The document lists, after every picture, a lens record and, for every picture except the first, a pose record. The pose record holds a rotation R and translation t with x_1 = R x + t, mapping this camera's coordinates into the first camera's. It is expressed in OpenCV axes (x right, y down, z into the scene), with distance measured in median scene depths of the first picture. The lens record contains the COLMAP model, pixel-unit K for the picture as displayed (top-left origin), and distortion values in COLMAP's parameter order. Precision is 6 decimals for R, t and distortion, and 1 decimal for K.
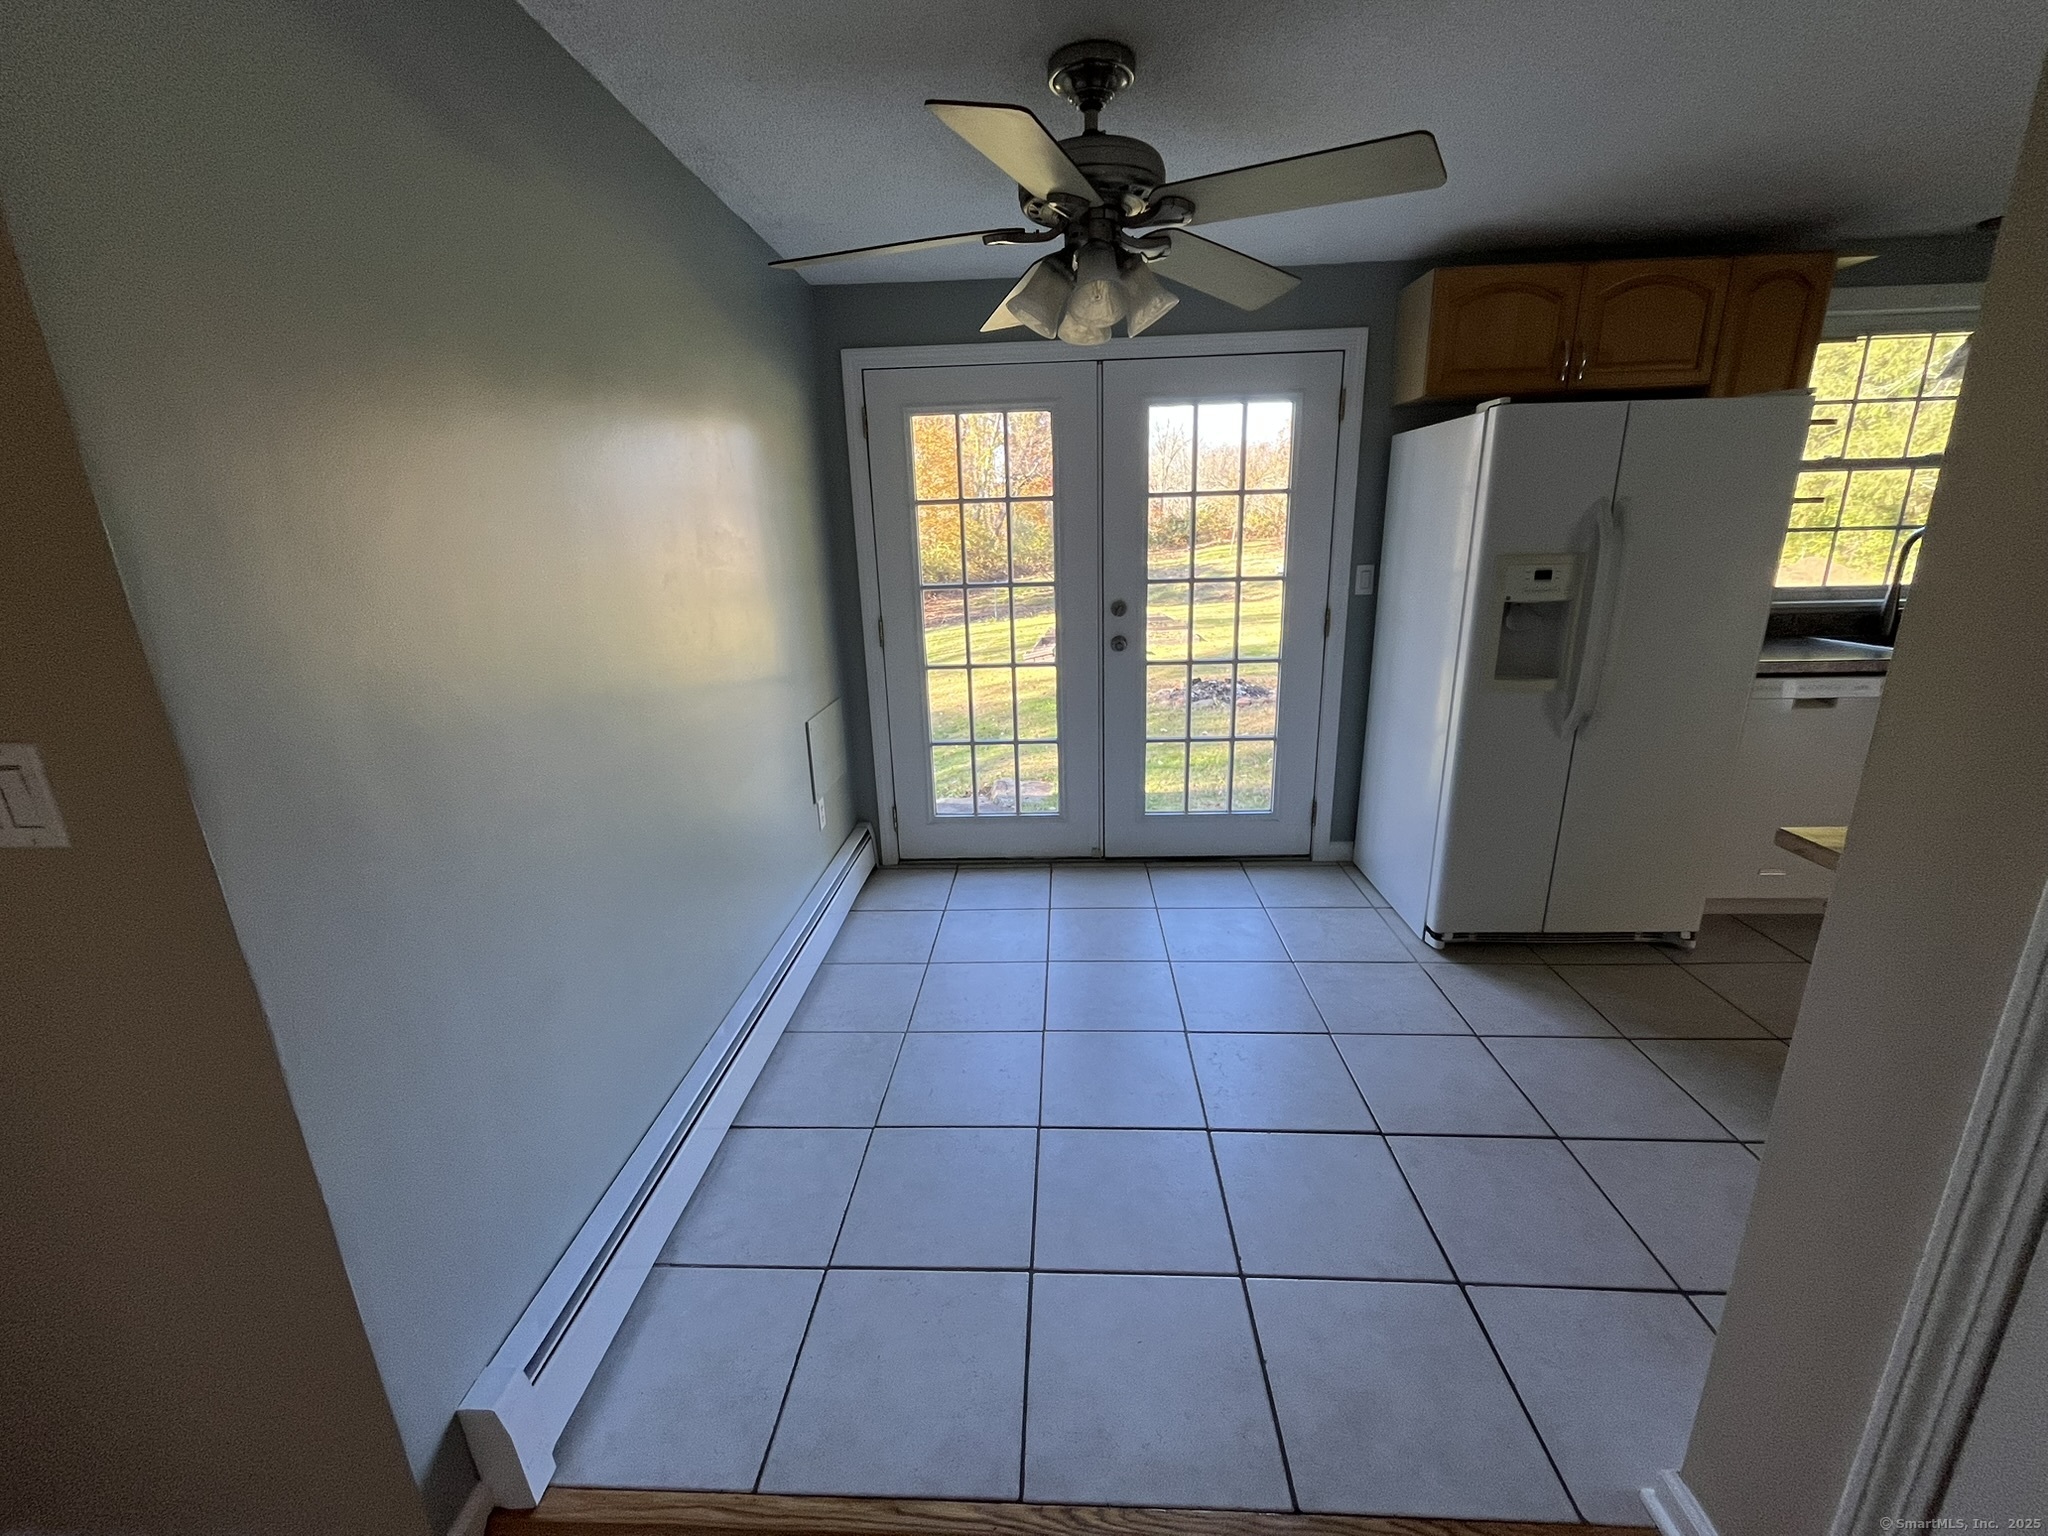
lens RADIAL K [[831.0, 0, 1018.4], [0, 831.0, 770.5], [0, 0, 1]] dist [-0.001973, -0.000328]
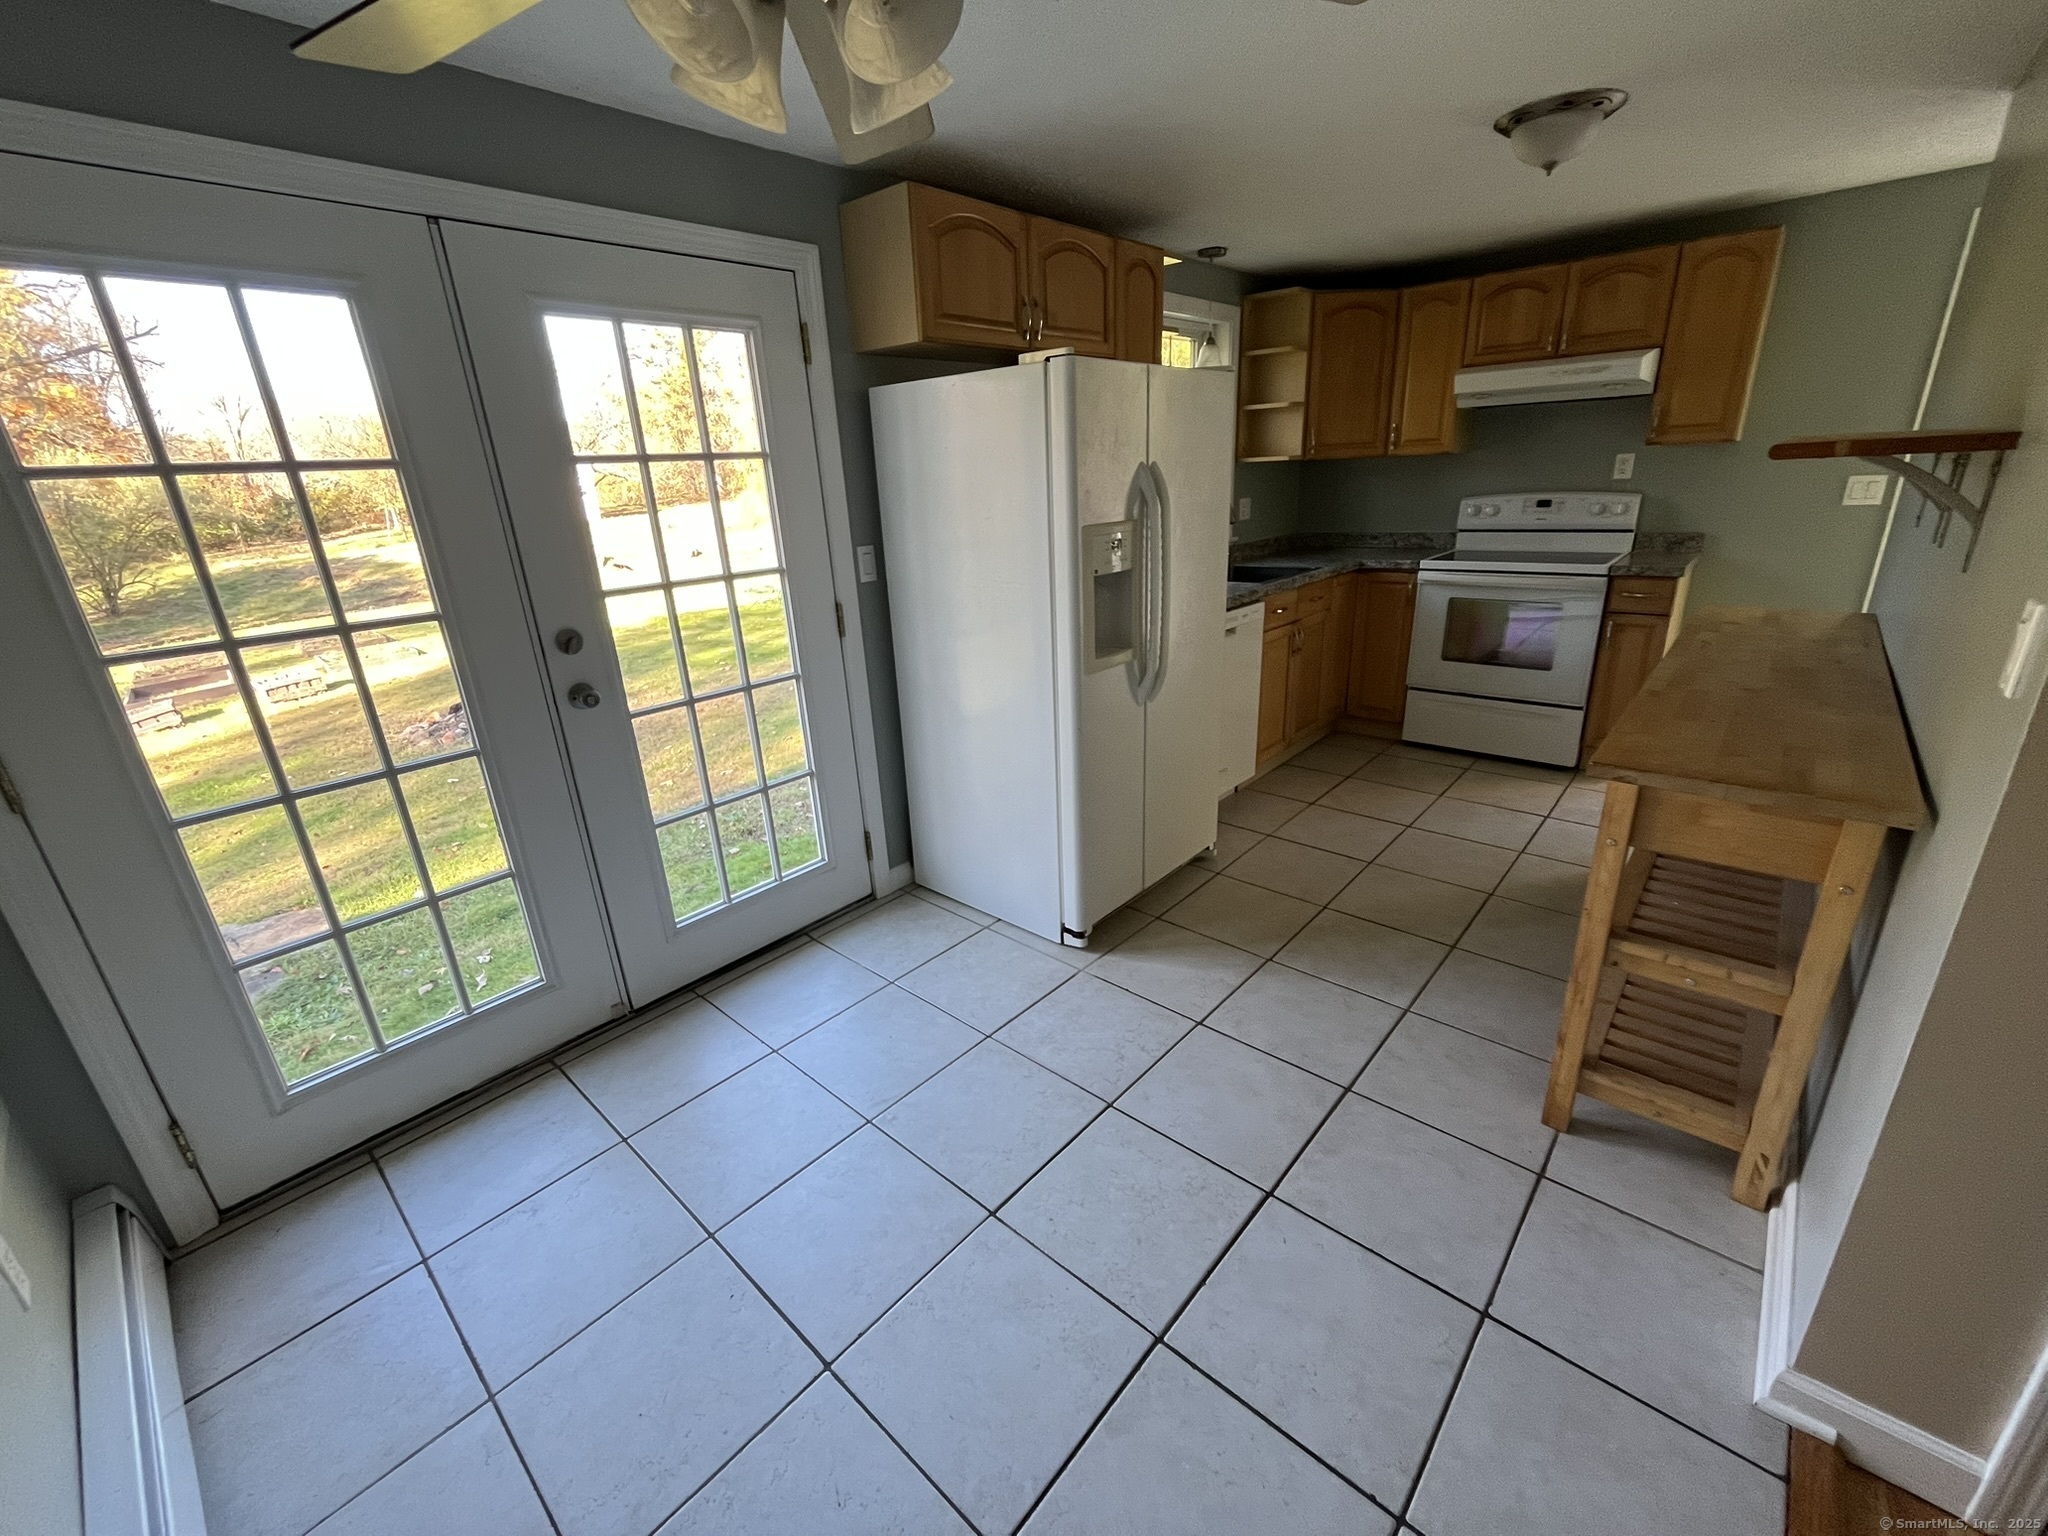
lens RADIAL K [[831.0, 0, 1018.4], [0, 831.0, 770.5], [0, 0, 1]] dist [-0.001973, -0.000328]
pose [[0.631194, -0.264946, 0.728970, -0.159032], [0.244462, 0.959902, 0.137207, -0.112612], [-0.736093, 0.091601, 0.670654, 0.363903]]
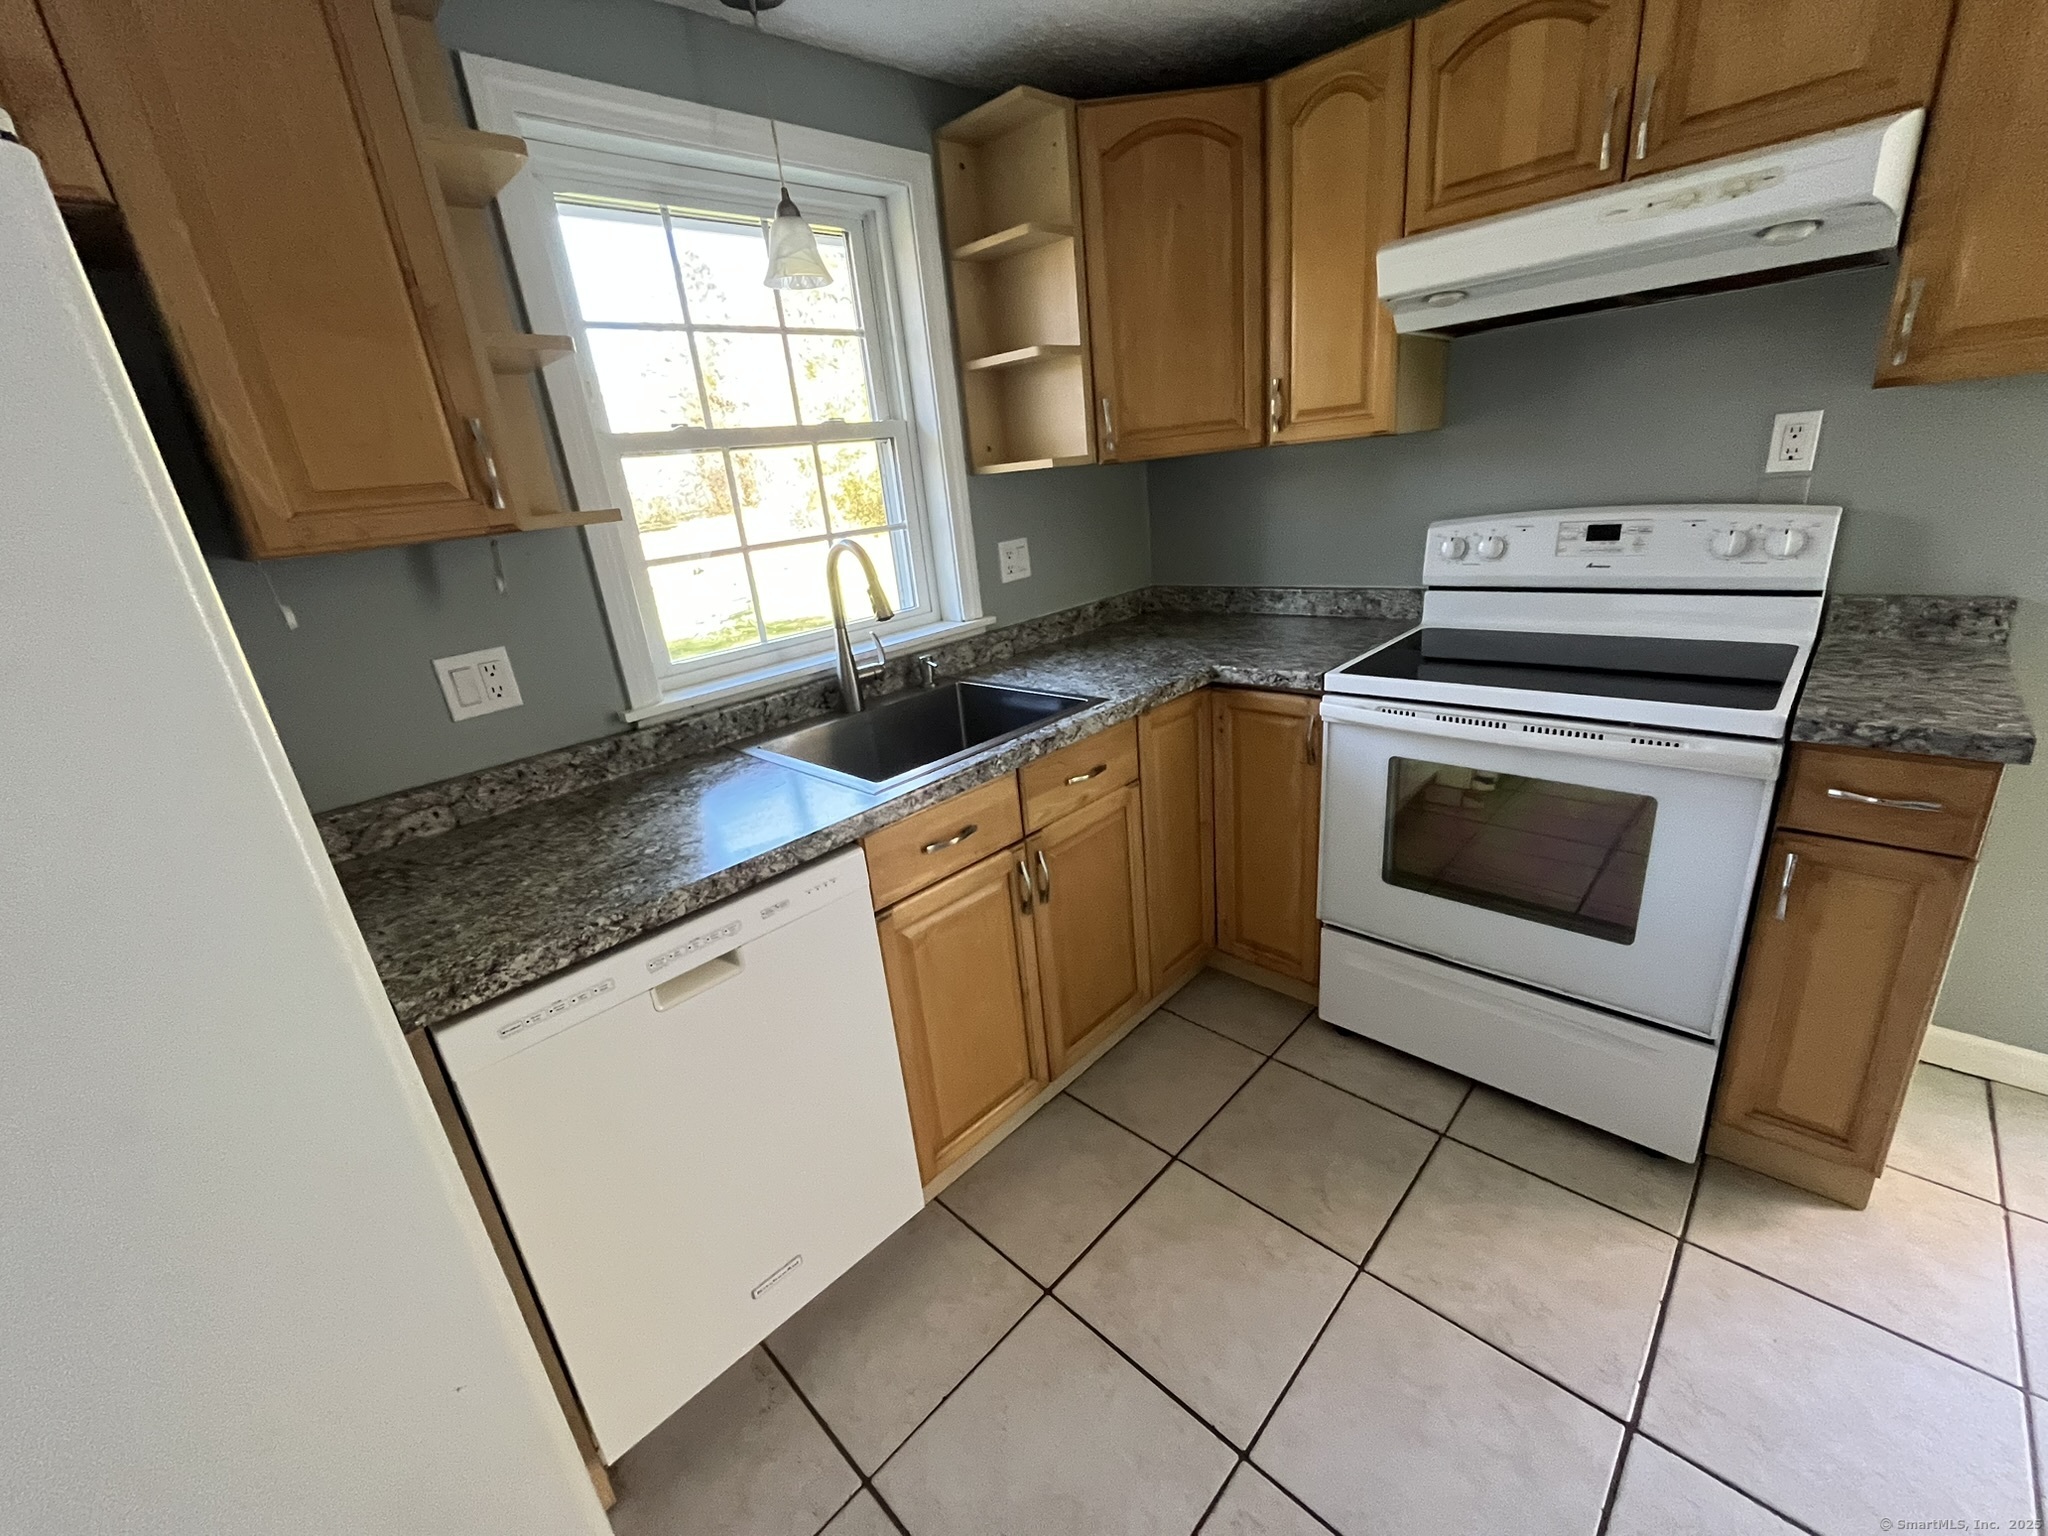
lens RADIAL K [[831.0, 0, 1018.4], [0, 831.0, 770.5], [0, 0, 1]] dist [-0.001973, -0.000328]
pose [[0.666397, -0.289860, 0.686947, 0.689928], [0.283870, 0.950585, 0.125725, -0.166222], [-0.689444, 0.111221, 0.715750, 0.474999]]
